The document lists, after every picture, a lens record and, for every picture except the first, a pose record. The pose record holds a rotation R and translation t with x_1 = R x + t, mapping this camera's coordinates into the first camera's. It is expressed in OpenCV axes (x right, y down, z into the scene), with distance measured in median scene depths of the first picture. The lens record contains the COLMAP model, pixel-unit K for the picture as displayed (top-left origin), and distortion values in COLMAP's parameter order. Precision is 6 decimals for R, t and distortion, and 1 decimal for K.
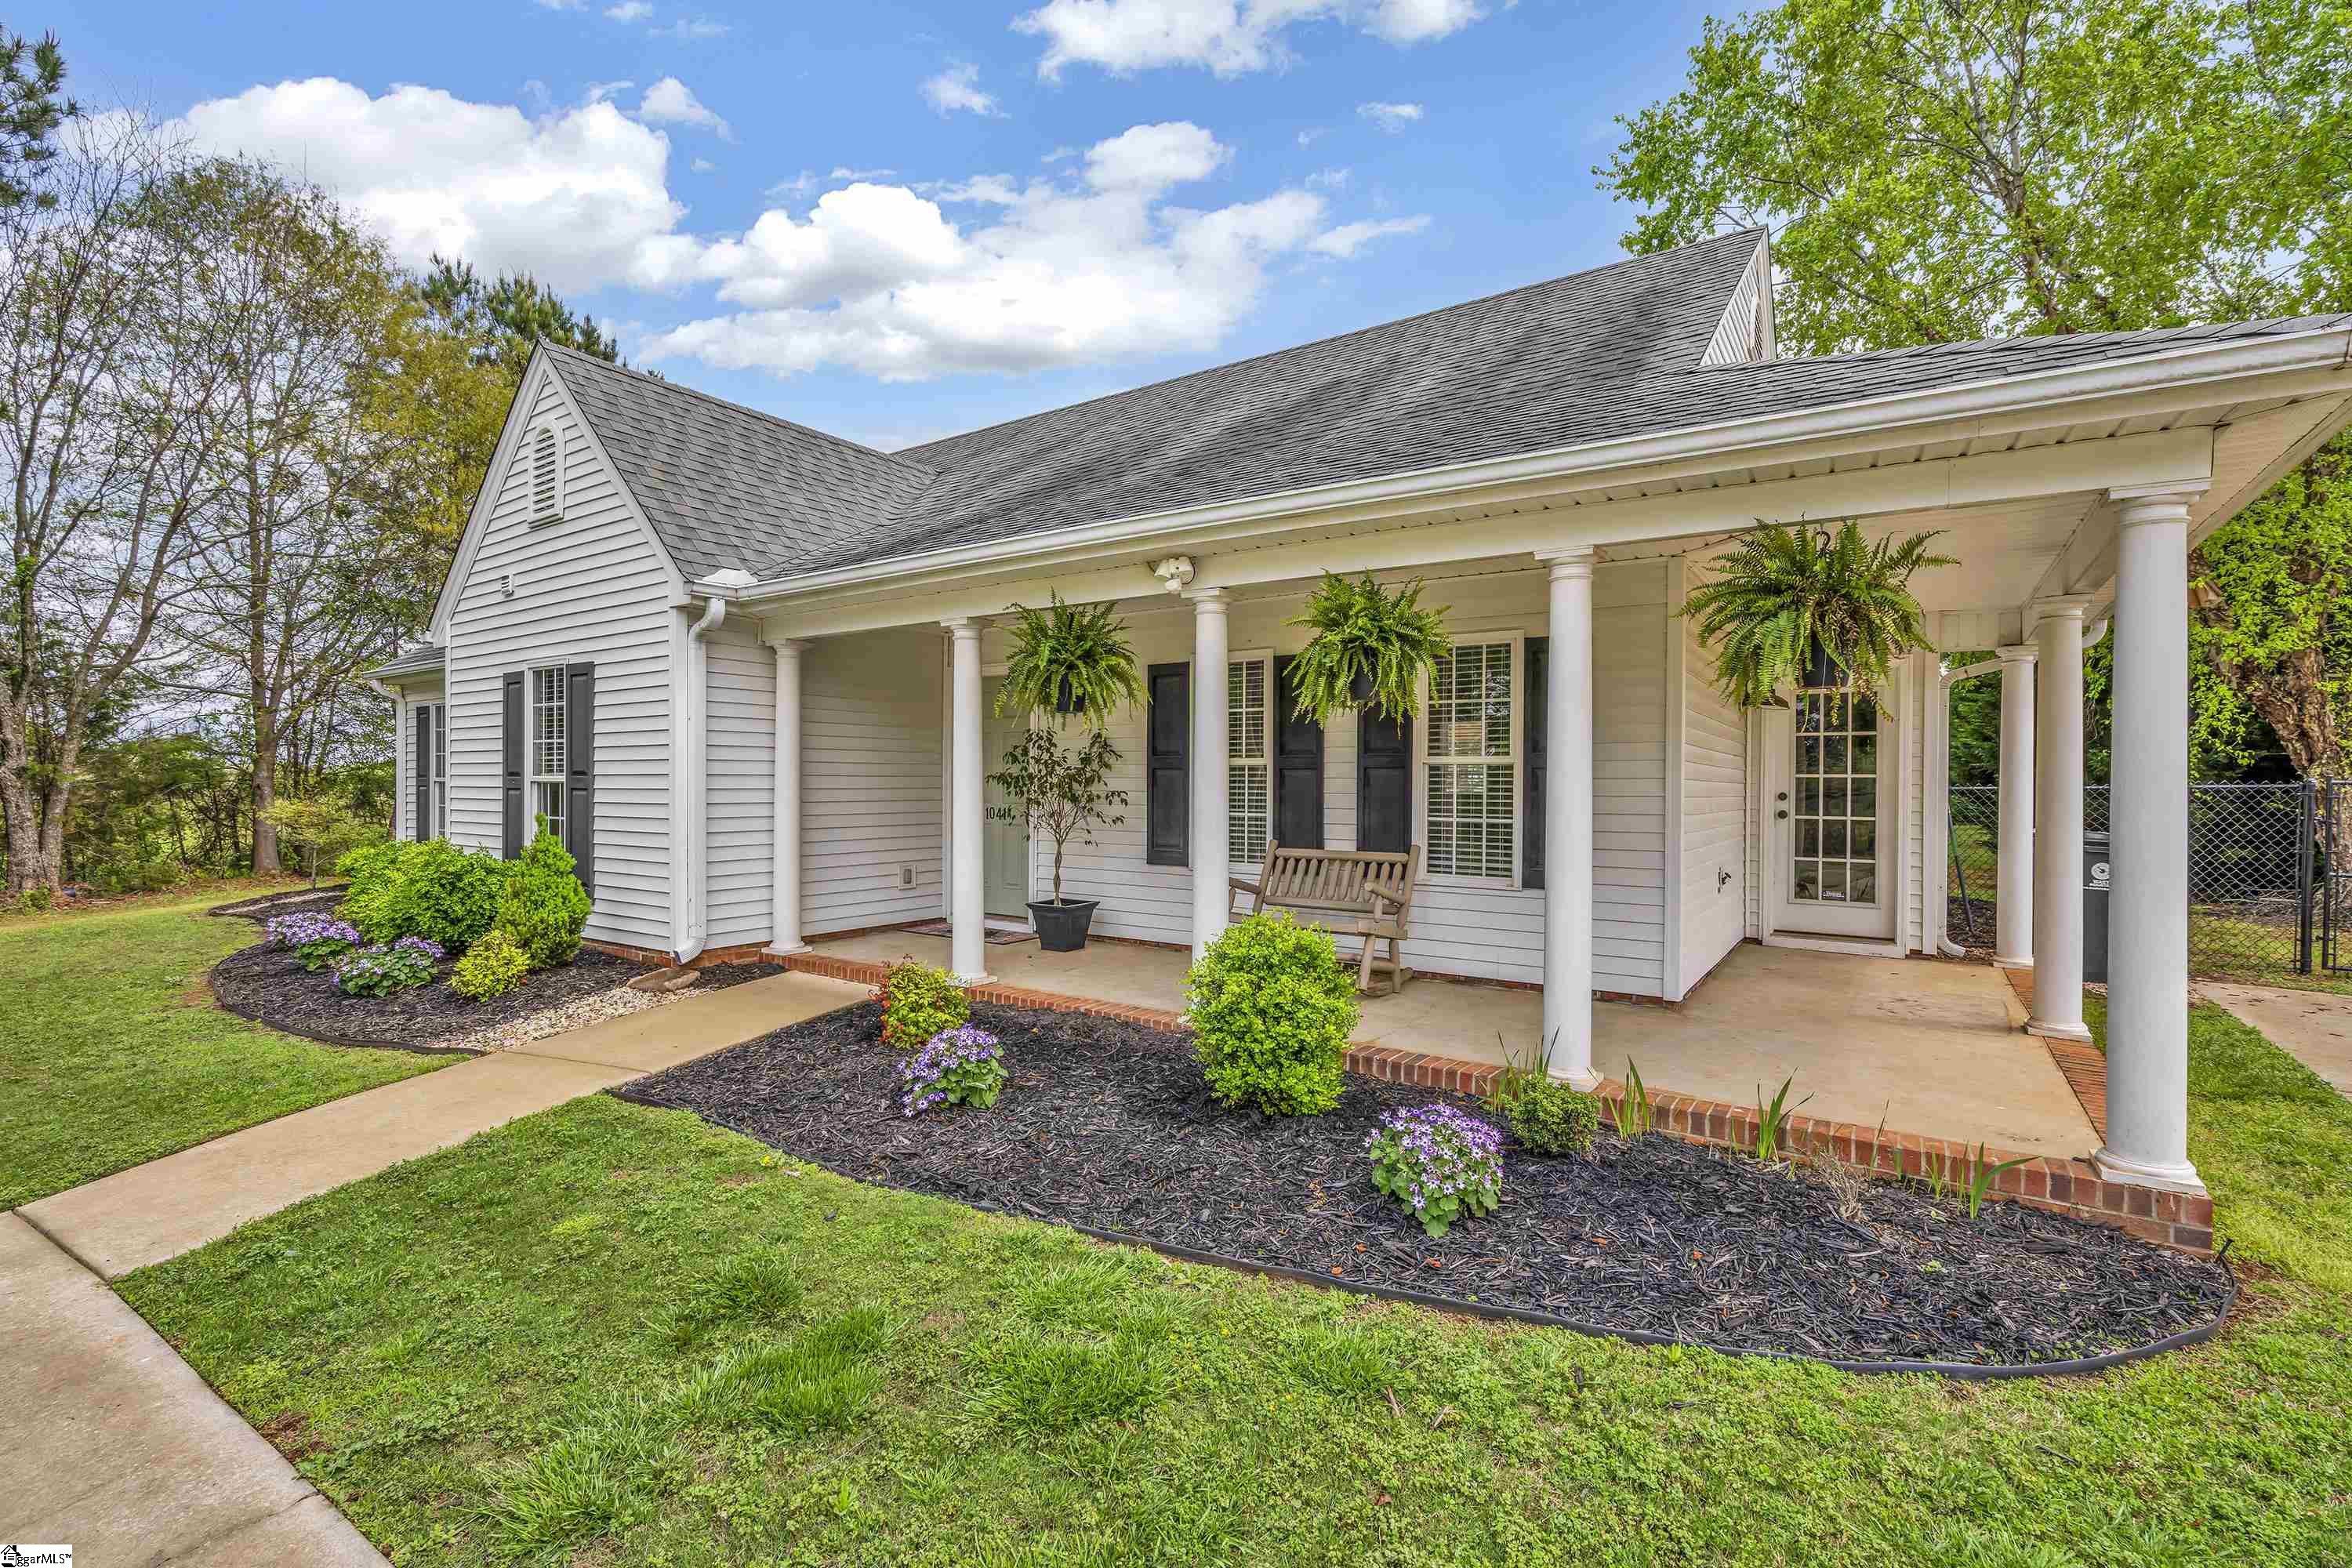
lens RADIAL K [[1055.9, 0, 1169.8], [0, 1055.9, 786.8], [0, 0, 1]] dist [-0.003807, -0.001369]
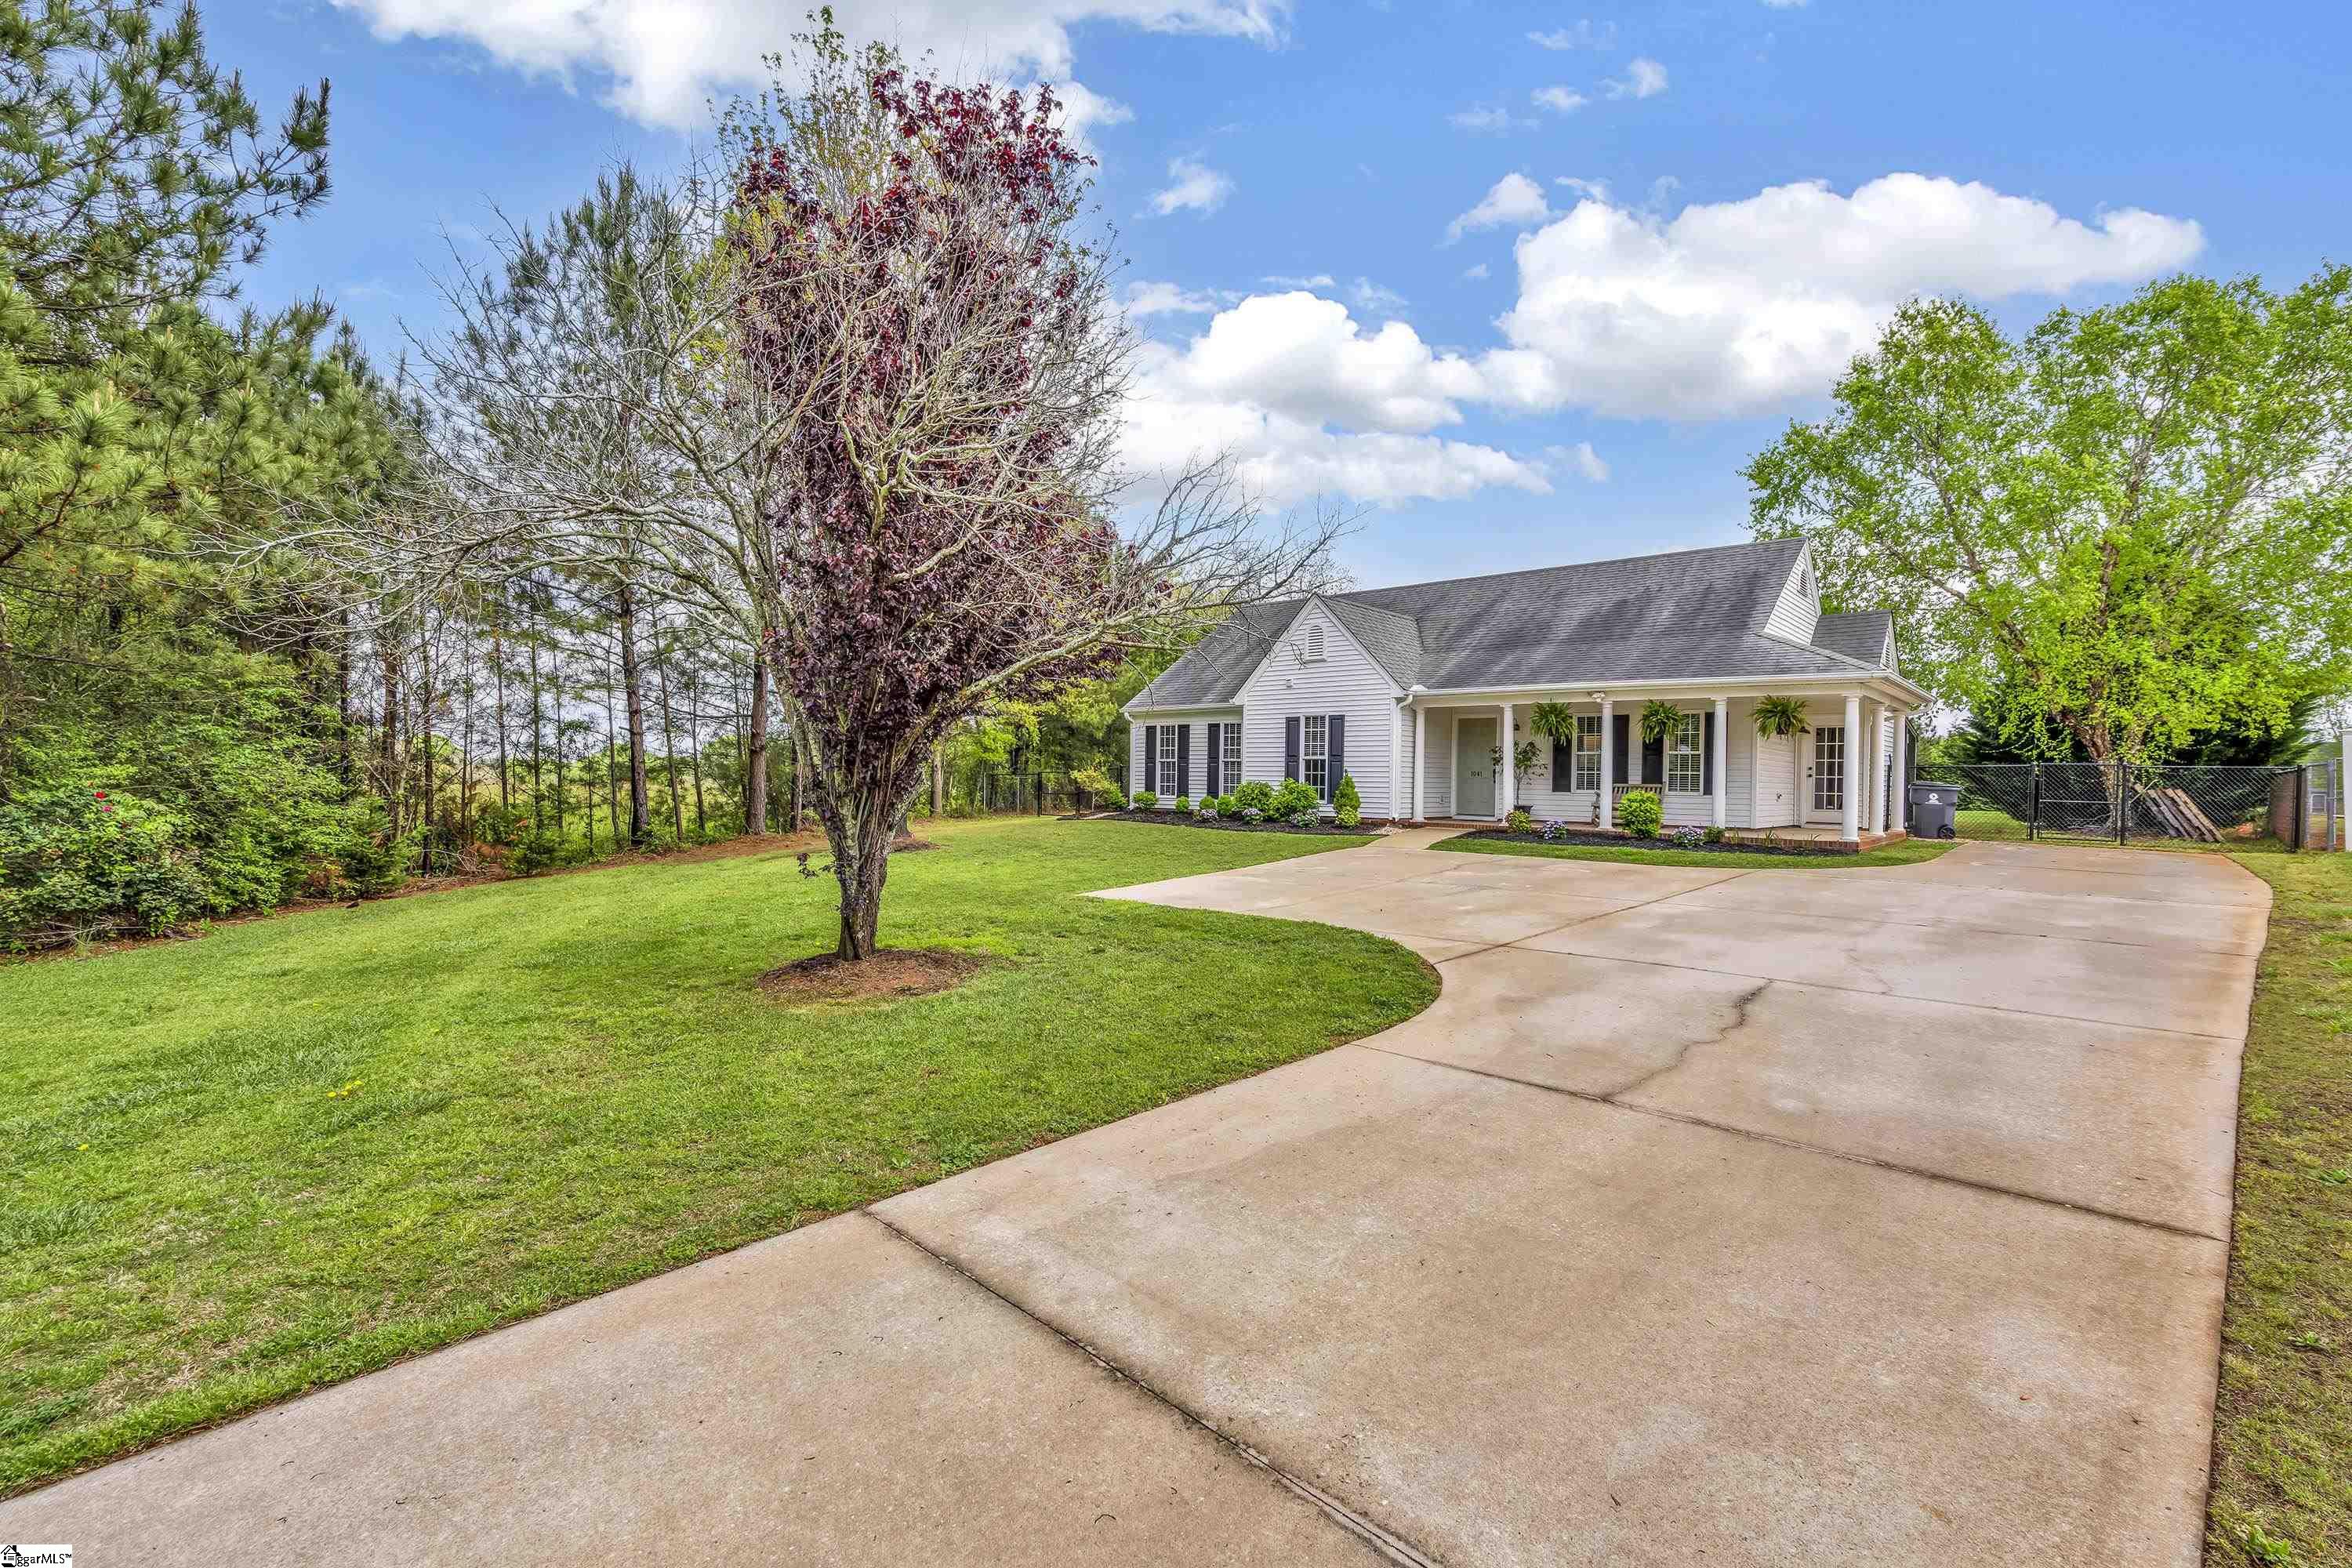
lens RADIAL K [[1055.9, 0, 1172.6], [0, 1055.9, 779.9], [0, 0, 1]] dist [-0.003807, -0.001369]
pose [[0.992889, 0.010257, -0.118602, -0.663363], [-0.010570, 0.999942, -0.002011, 0.060370], [0.118574, 0.003250, 0.992940, -1.766994]]
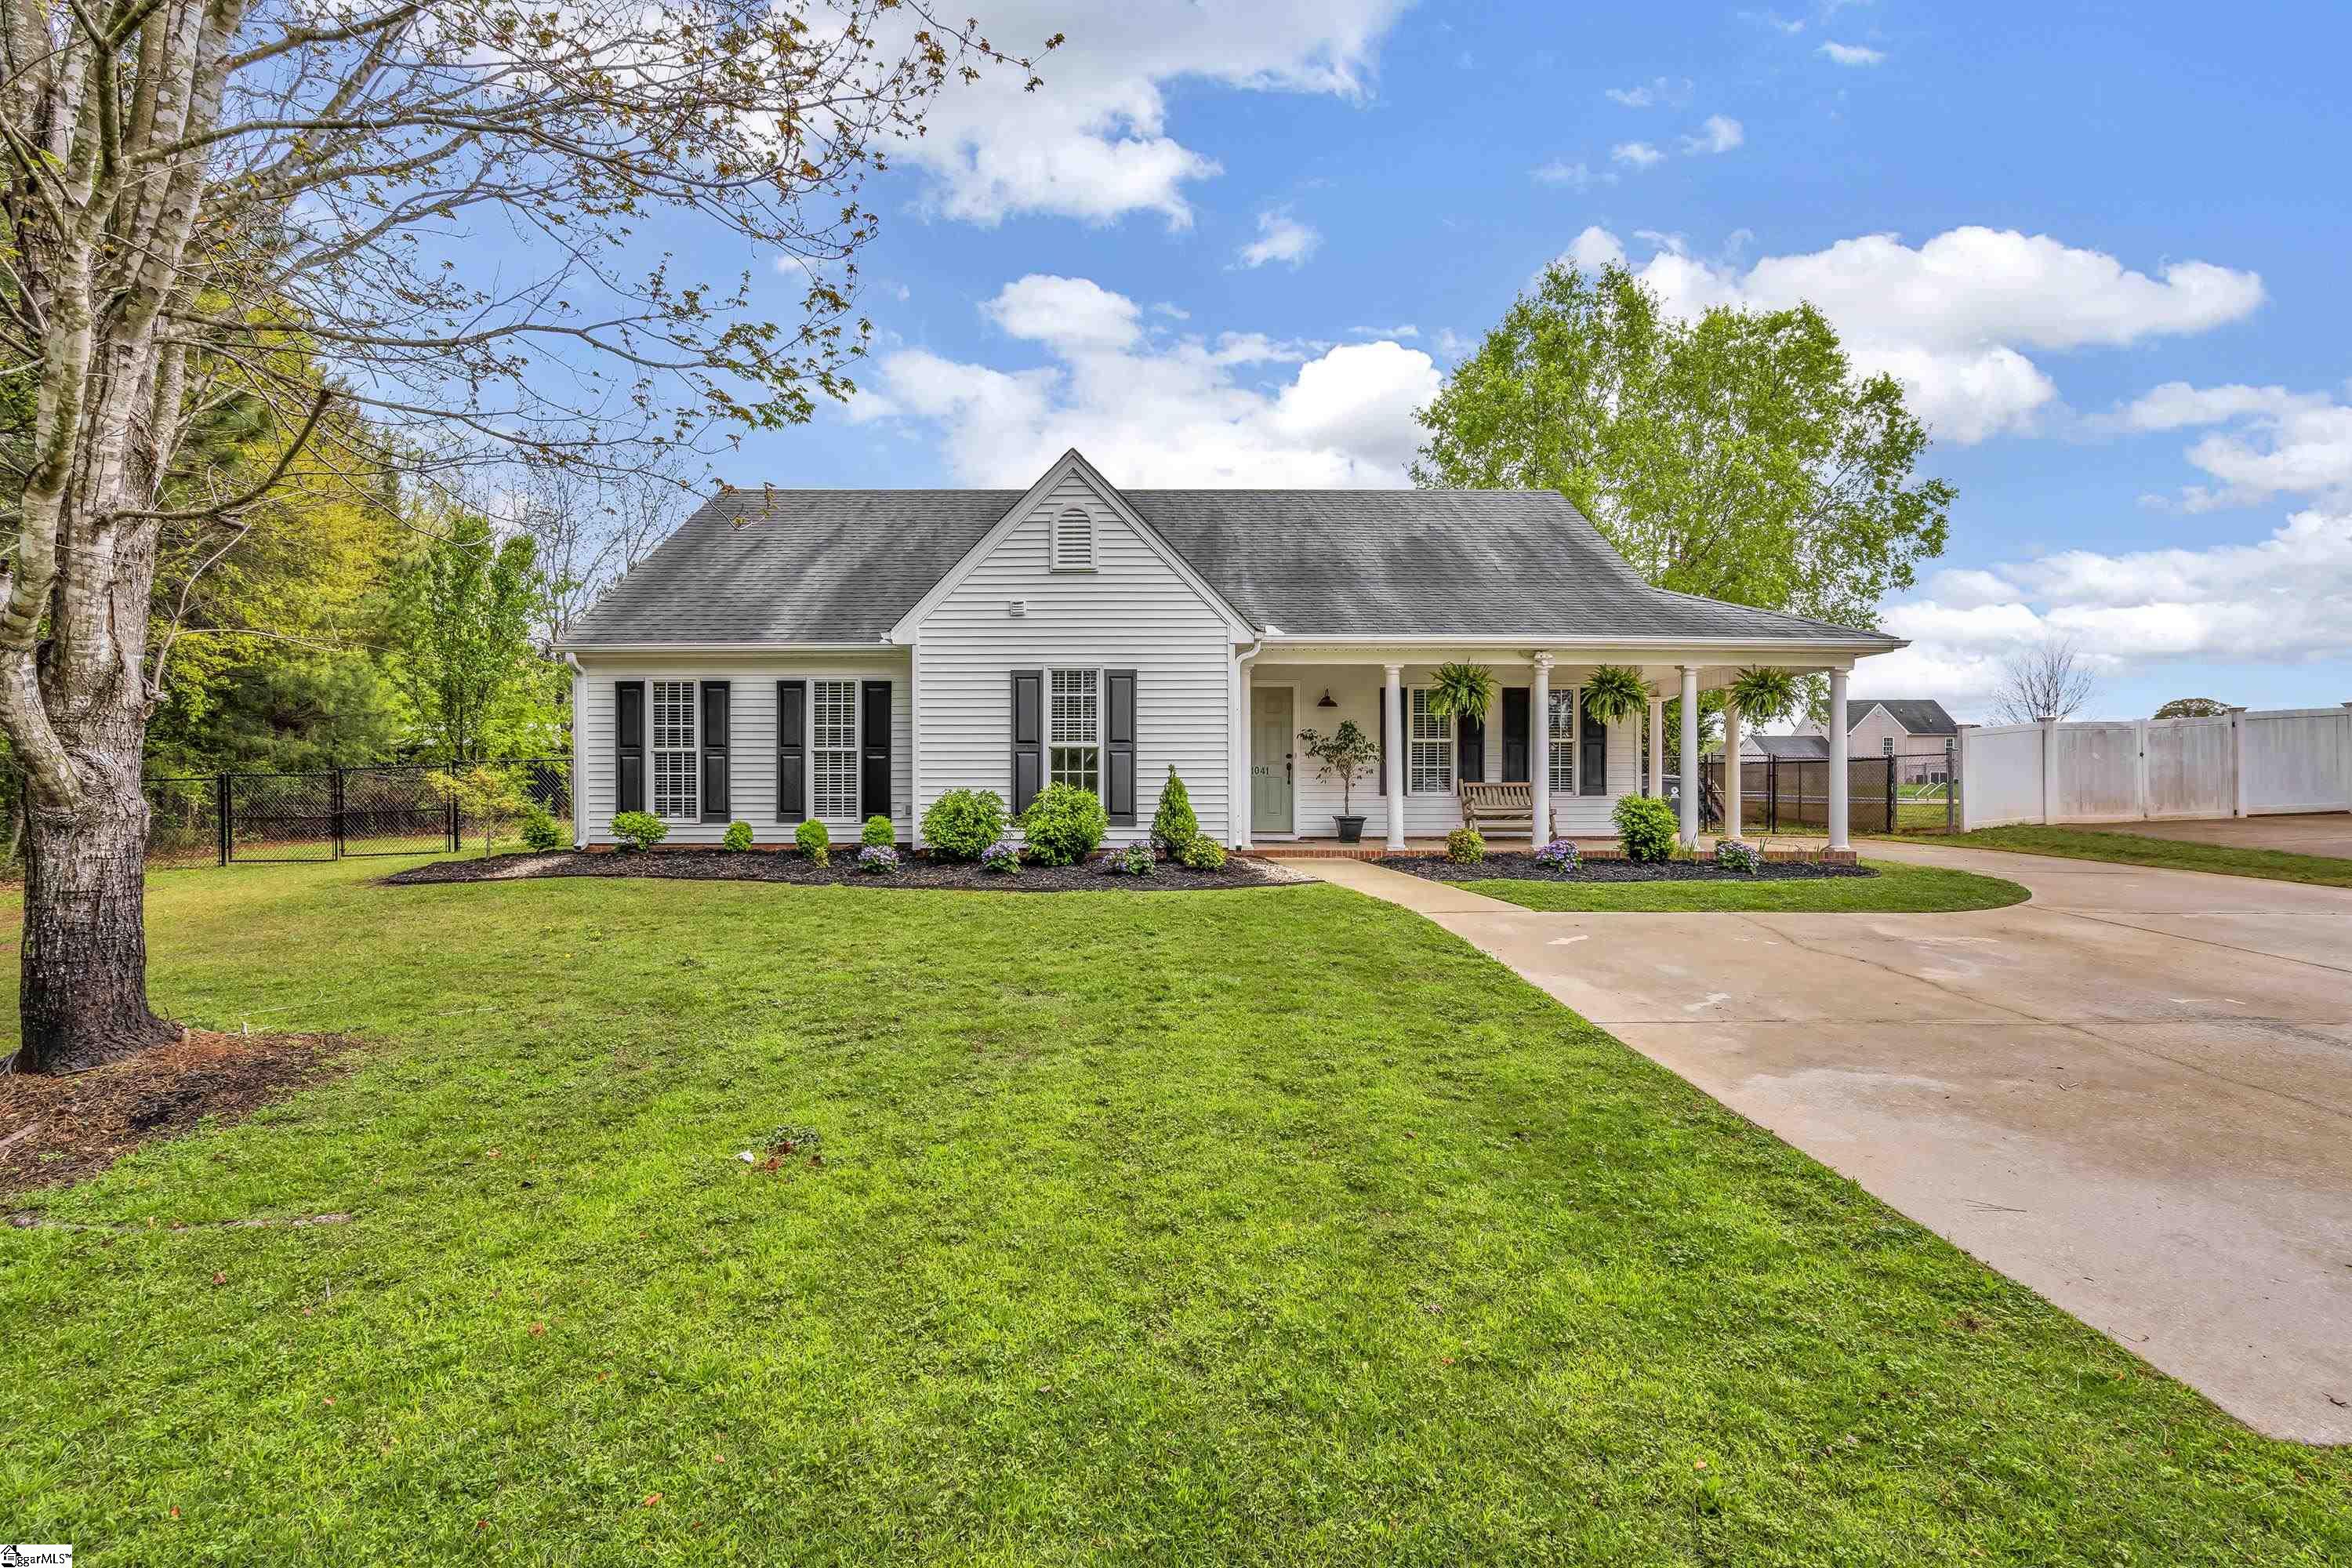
lens RADIAL K [[1055.9, 0, 1178.1], [0, 1055.9, 779.6], [0, 0, 1]] dist [-0.003807, -0.001369]
pose [[0.814482, -0.005771, 0.580161, -1.406853], [0.005612, 0.999982, 0.002069, 0.041136], [-0.580162, 0.001571, 0.814500, -0.311327]]
